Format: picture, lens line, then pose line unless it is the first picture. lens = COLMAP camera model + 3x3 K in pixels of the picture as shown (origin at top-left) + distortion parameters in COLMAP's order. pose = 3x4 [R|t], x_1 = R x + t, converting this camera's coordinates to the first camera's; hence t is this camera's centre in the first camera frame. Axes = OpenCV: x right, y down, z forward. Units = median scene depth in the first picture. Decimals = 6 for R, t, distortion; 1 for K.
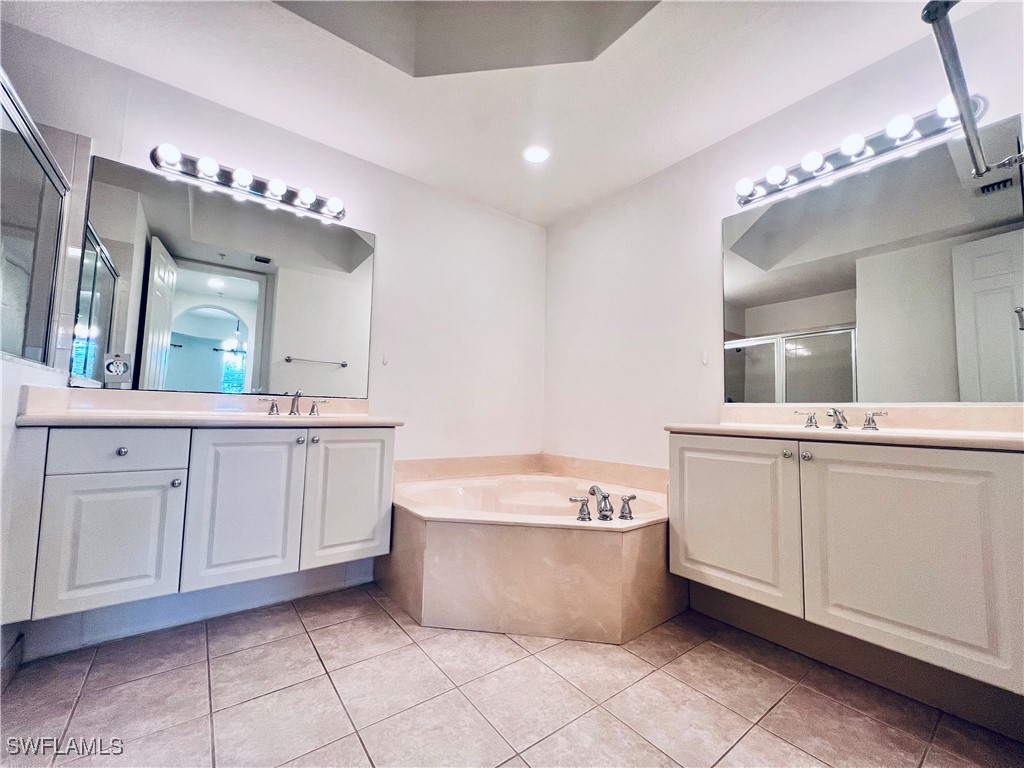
lens RADIAL K [[410.5, 0, 516.4], [0, 410.5, 383.2], [0, 0, 1]] dist [-0.000085, 0.000264]
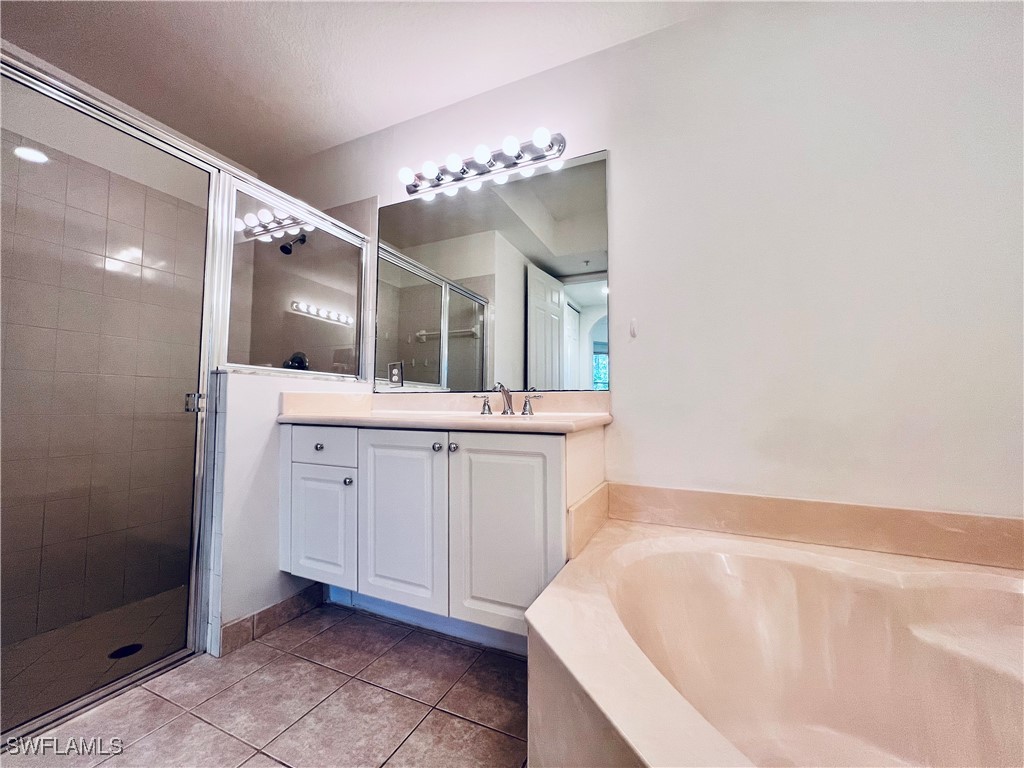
lens RADIAL K [[412.3, 0, 511.9], [0, 412.3, 387.8], [0, 0, 1]] dist [-0.003520, 0.000654]
pose [[0.455139, -0.062864, -0.888199, 0.234616], [0.069042, 0.996993, -0.035185, 0.065002], [0.887740, -0.045309, 0.458111, 0.771071]]
